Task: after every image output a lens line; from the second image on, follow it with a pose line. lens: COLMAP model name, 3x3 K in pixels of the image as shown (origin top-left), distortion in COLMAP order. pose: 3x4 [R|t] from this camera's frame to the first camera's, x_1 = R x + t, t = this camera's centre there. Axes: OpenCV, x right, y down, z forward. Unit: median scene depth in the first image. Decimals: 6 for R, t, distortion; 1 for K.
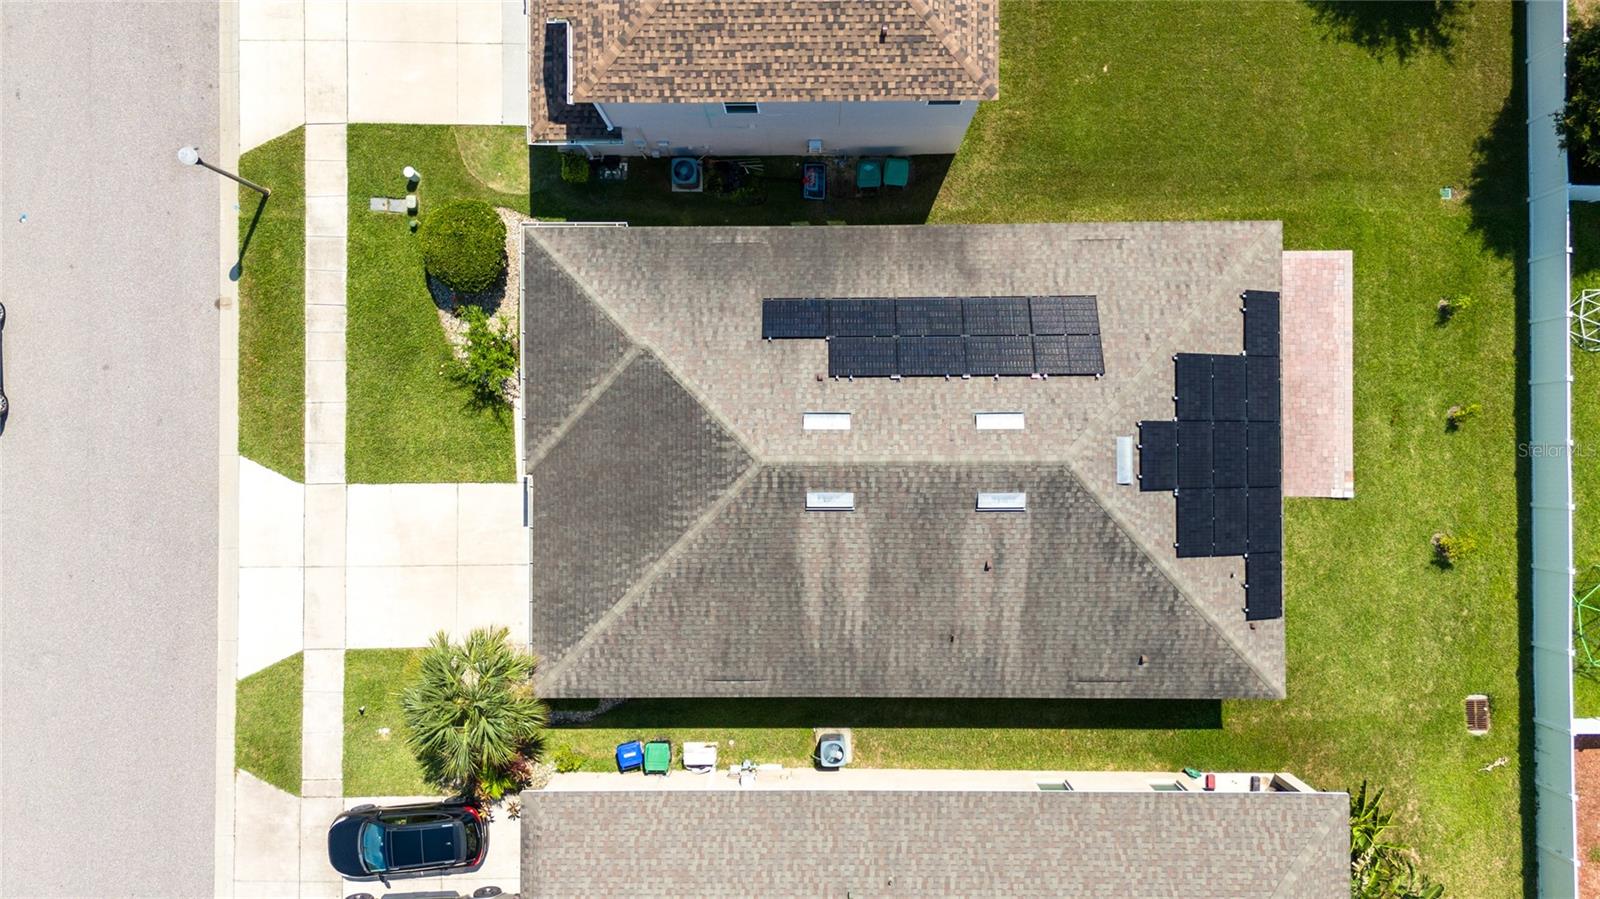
lens RADIAL K [[1178.2, 0, 797.8], [0, 1178.2, 446.0], [0, 0, 1]] dist [0.025478, -0.006995]
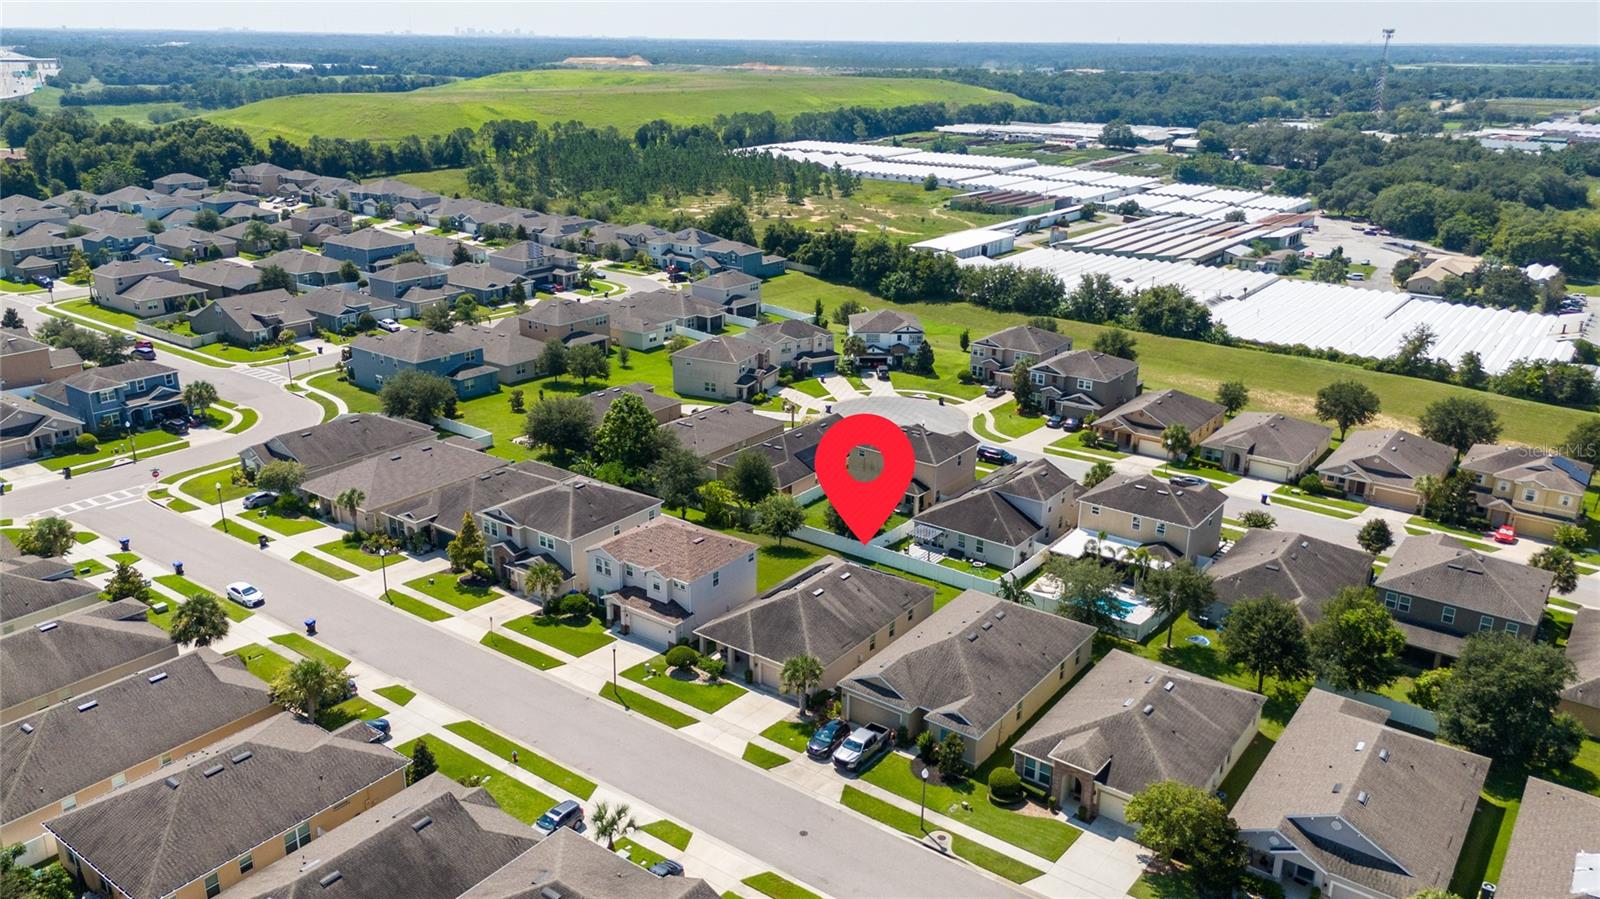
lens RADIAL K [[1178.2, 0, 799.2], [0, 1178.2, 450.5], [0, 0, 1]] dist [0.025478, -0.006995]
pose [[0.606409, -0.251494, 0.754333, -2.357966], [0.795008, 0.209848, -0.569145, 1.761939], [-0.015159, 0.944836, 0.327193, -0.517541]]
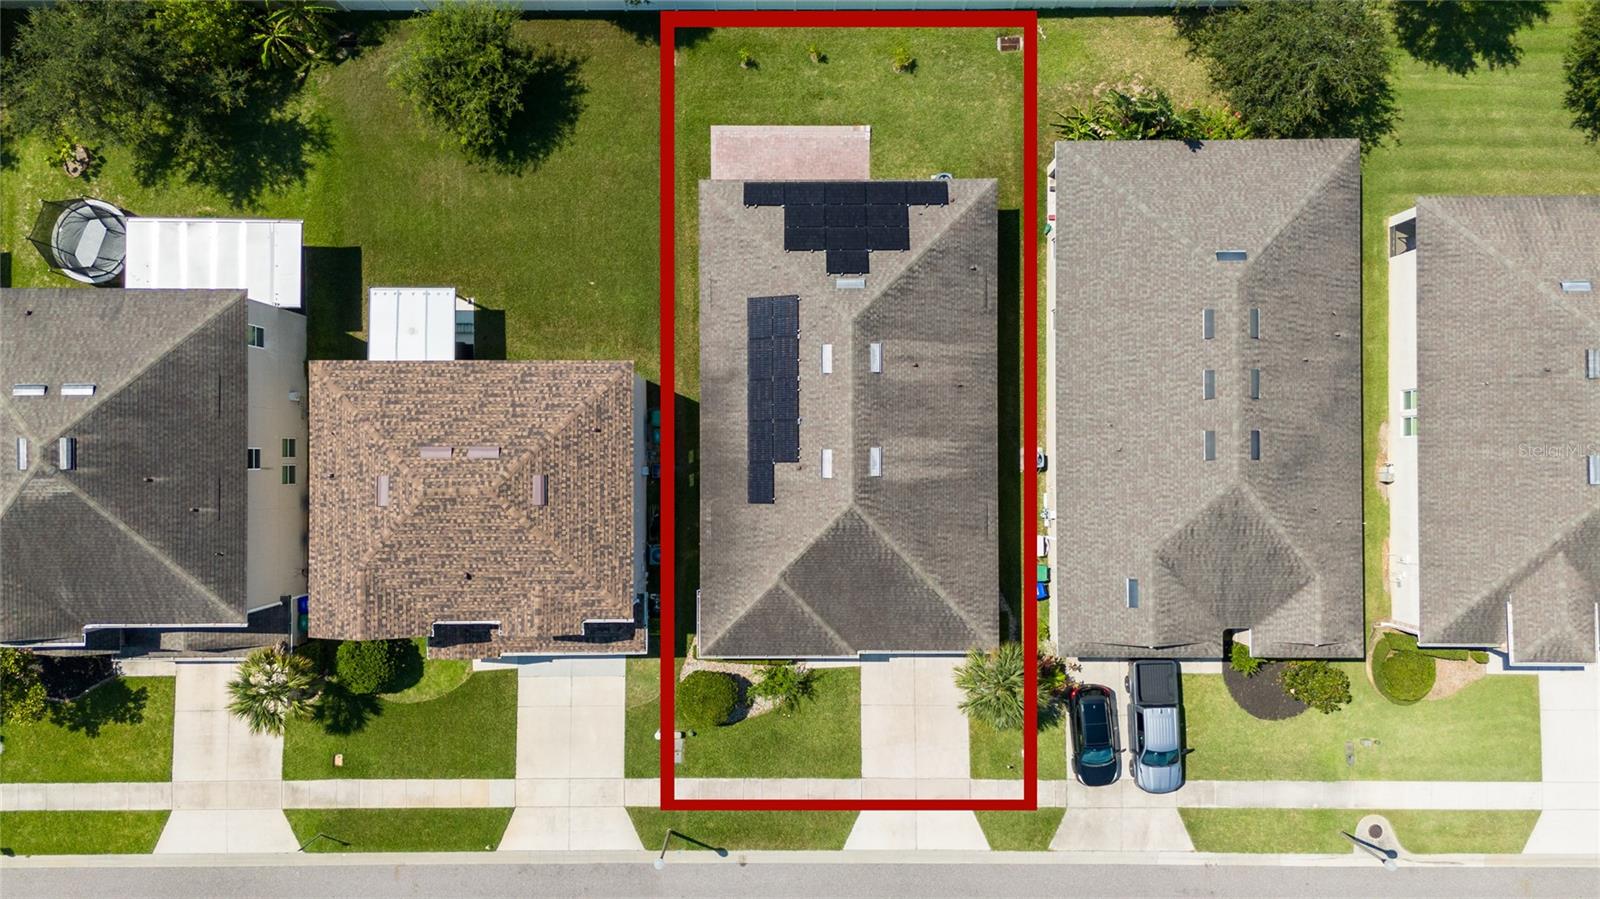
lens RADIAL K [[1178.2, 0, 784.3], [0, 1178.2, 458.7], [0, 0, 1]] dist [0.025478, -0.006995]
pose [[0.000497, -0.999693, 0.024787, -0.007988], [0.999983, 0.000353, -0.005790, -0.064213], [0.005779, 0.024790, 0.999676, -0.577782]]
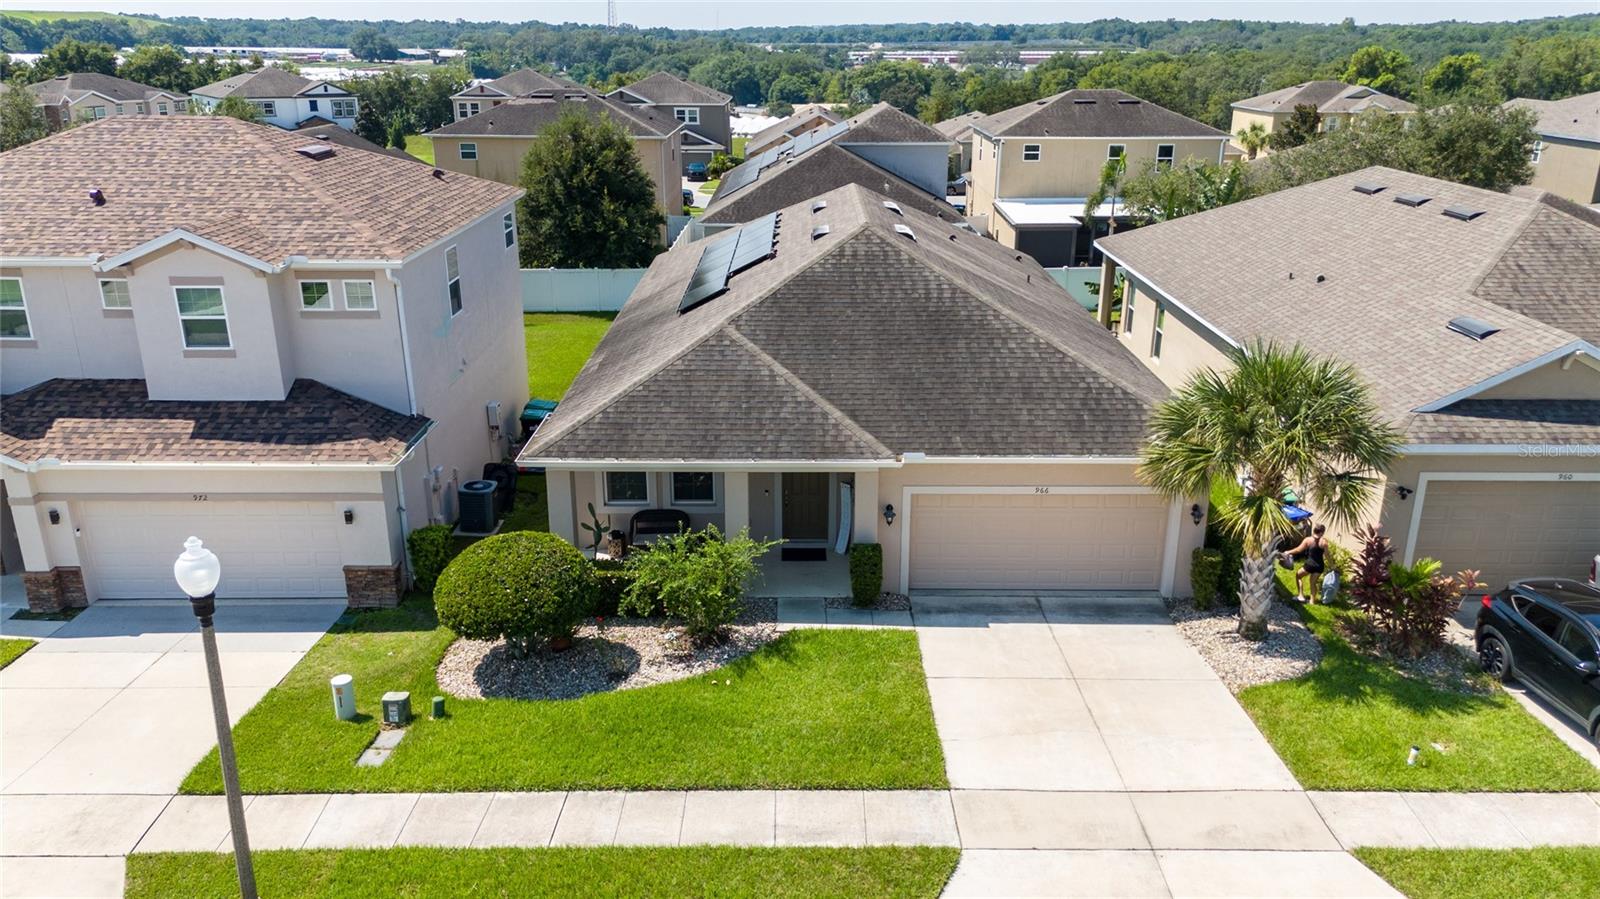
lens RADIAL K [[1178.2, 0, 799.2], [0, 1178.2, 444.5], [0, 0, 1]] dist [0.025478, -0.006995]
pose [[0.008118, -0.319834, 0.947439, -0.849519], [0.999939, 0.009744, -0.005279, -0.028817], [-0.007543, 0.947423, 0.319893, 0.784154]]
